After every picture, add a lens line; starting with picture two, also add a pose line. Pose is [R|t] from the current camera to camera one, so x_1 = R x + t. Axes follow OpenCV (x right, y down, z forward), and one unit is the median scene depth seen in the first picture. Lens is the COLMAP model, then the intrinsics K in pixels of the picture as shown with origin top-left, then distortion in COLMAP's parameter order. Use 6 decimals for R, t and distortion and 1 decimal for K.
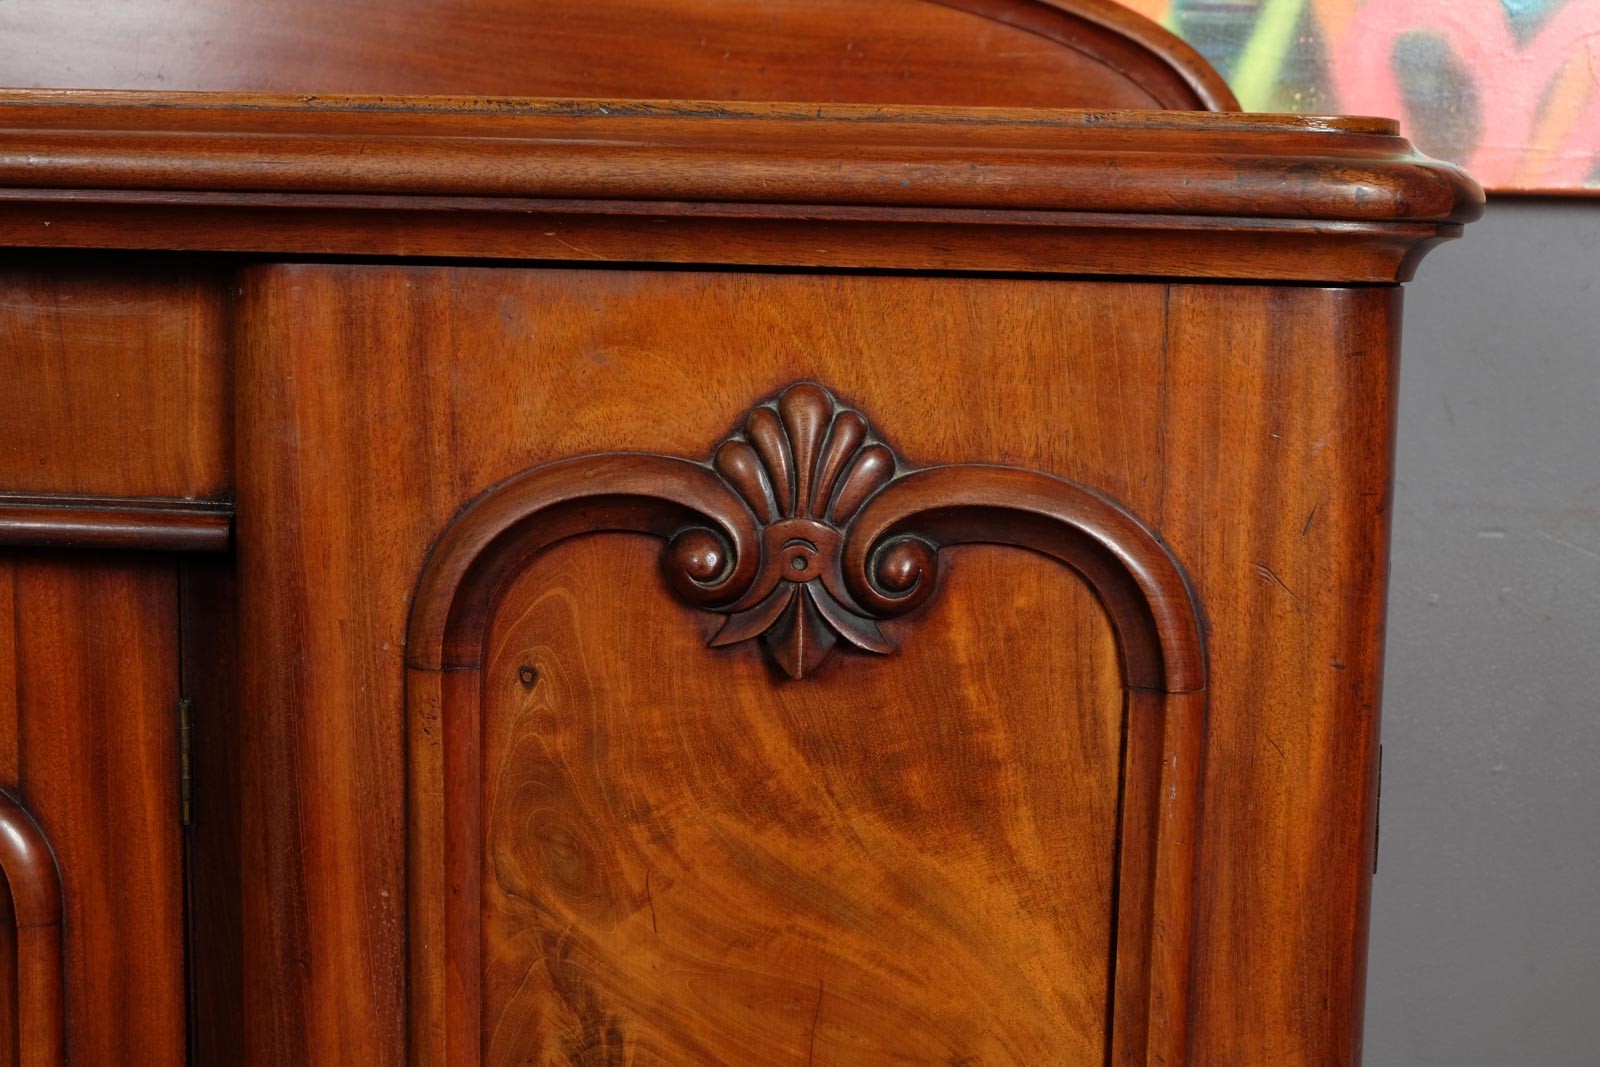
lens RADIAL K [[2598.8, 0, 802.4], [0, 2598.8, 539.8], [0, 0, 1]] dist [-0.111959, 0.000000]
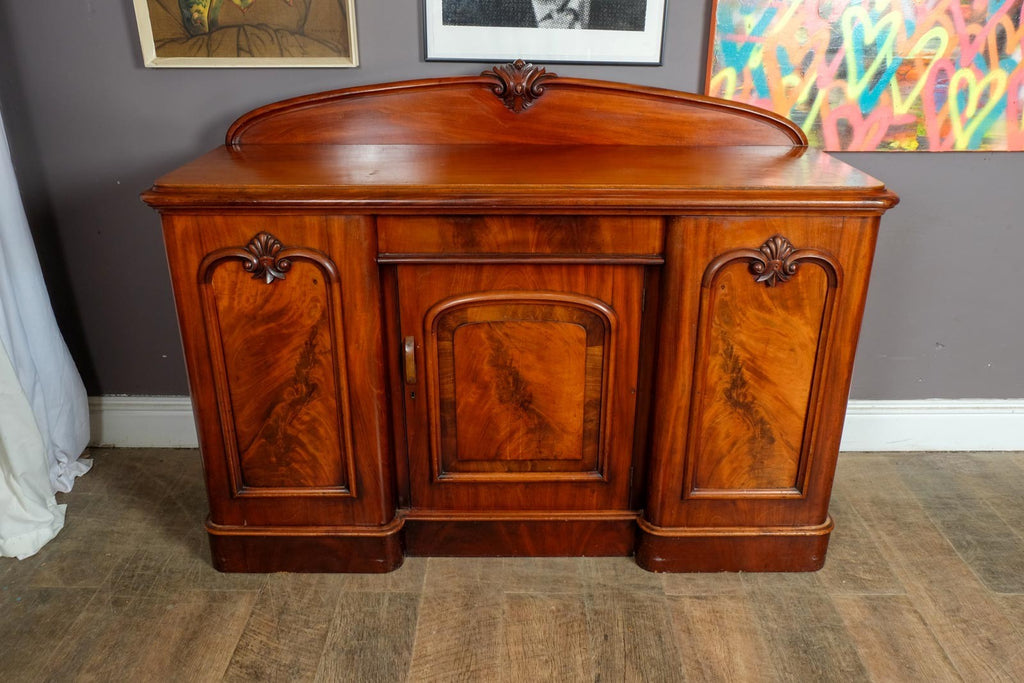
lens RADIAL K [[831.0, 0, 511.6], [0, 831.0, 343.0], [0, 0, 1]] dist [-0.018093, 0.015527]
pose [[0.997410, -0.043480, 0.057298, -0.672594], [0.026989, 0.964635, 0.262206, -0.315351], [-0.066672, -0.259980, 0.963309, -0.735123]]
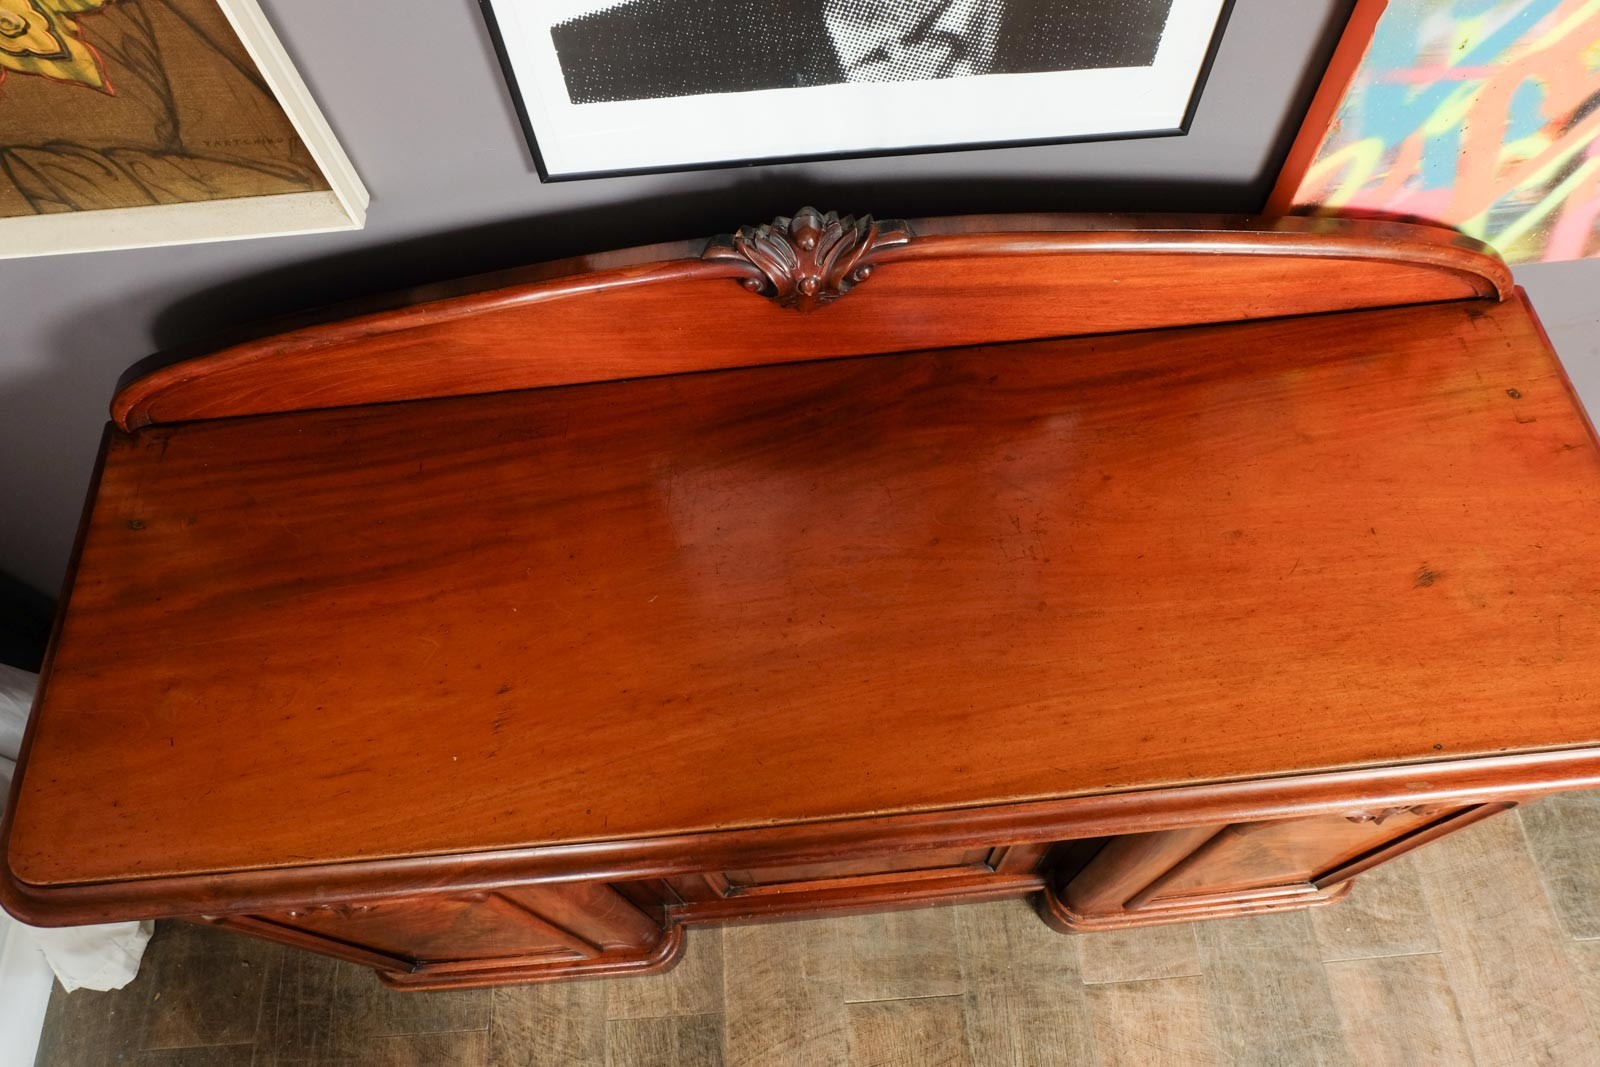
lens RADIAL K [[1091.2, 0, 802.8], [0, 1091.2, 537.5], [0, 0, 1]] dist [-0.042779, 0.030596]
pose [[0.987462, -0.157859, -0.000386, -0.549006], [0.090872, 0.566435, 0.819081, -1.100571], [-0.129081, -0.808846, 0.573677, 0.653681]]
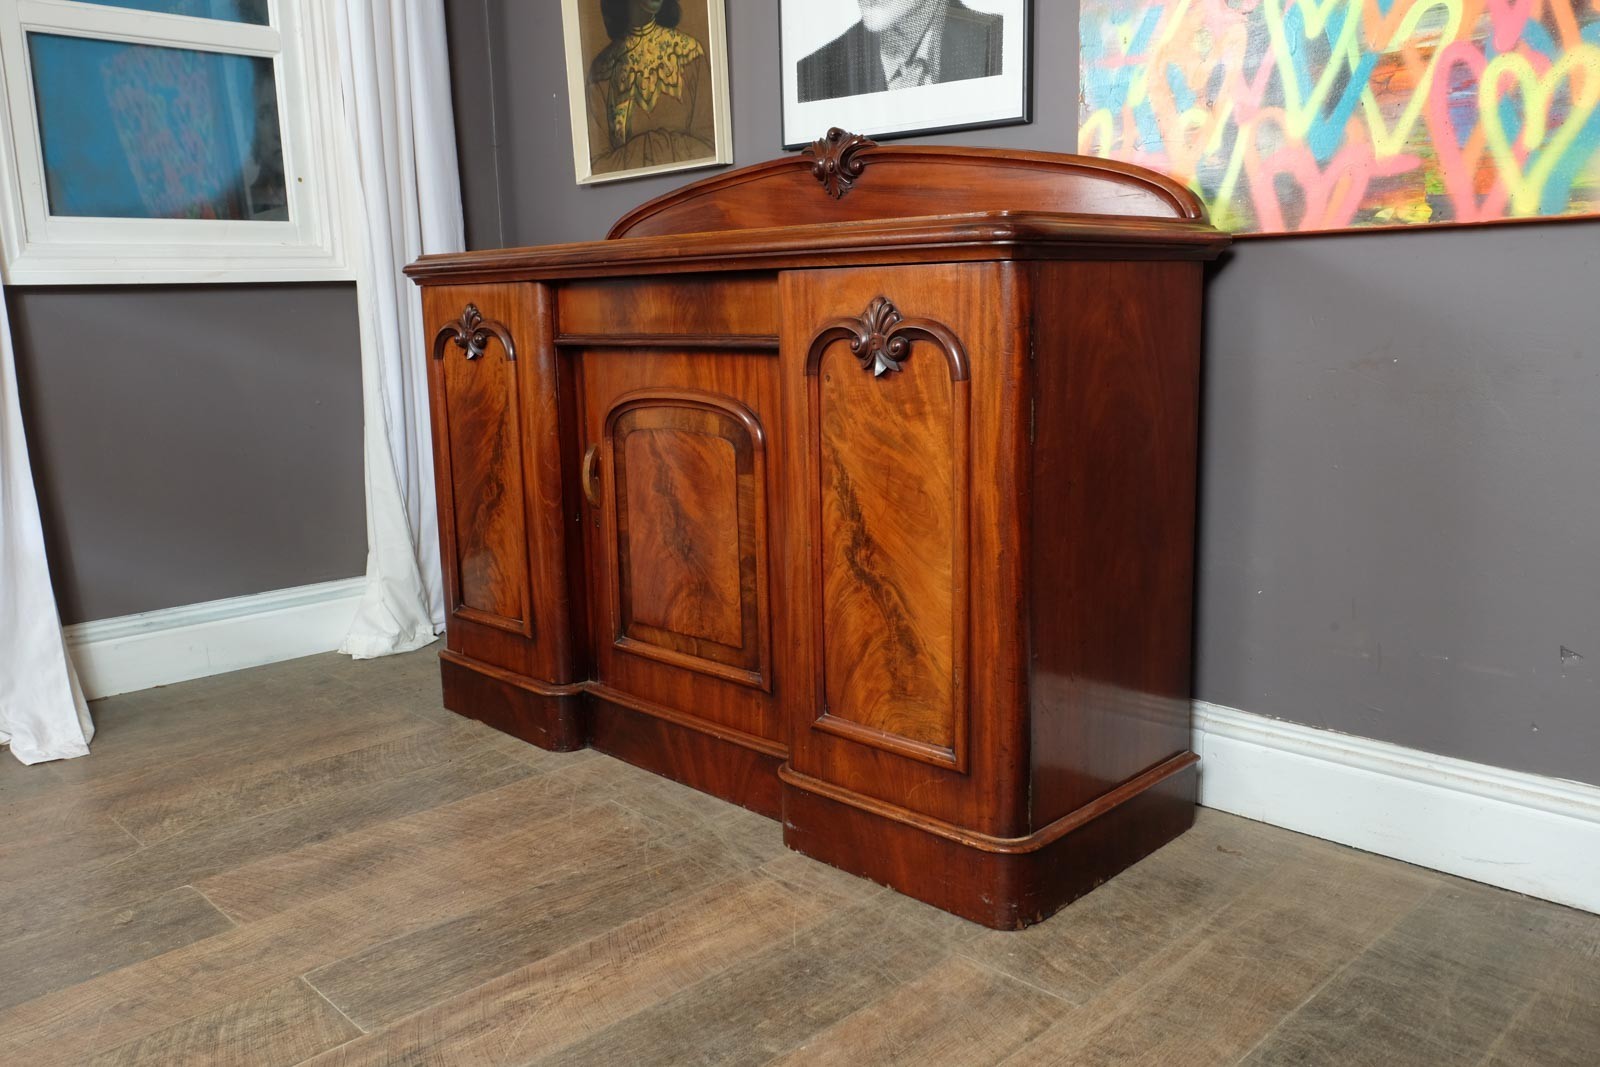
lens RADIAL K [[1298.5, 0, 803.7], [0, 1298.5, 533.3], [0, 0, 1]] dist [-0.018093, 0.015527]
pose [[0.746528, 0.080828, -0.660426, 1.137820], [-0.053926, 0.996678, 0.061024, 0.164559], [0.663165, -0.009942, 0.748407, -0.442043]]
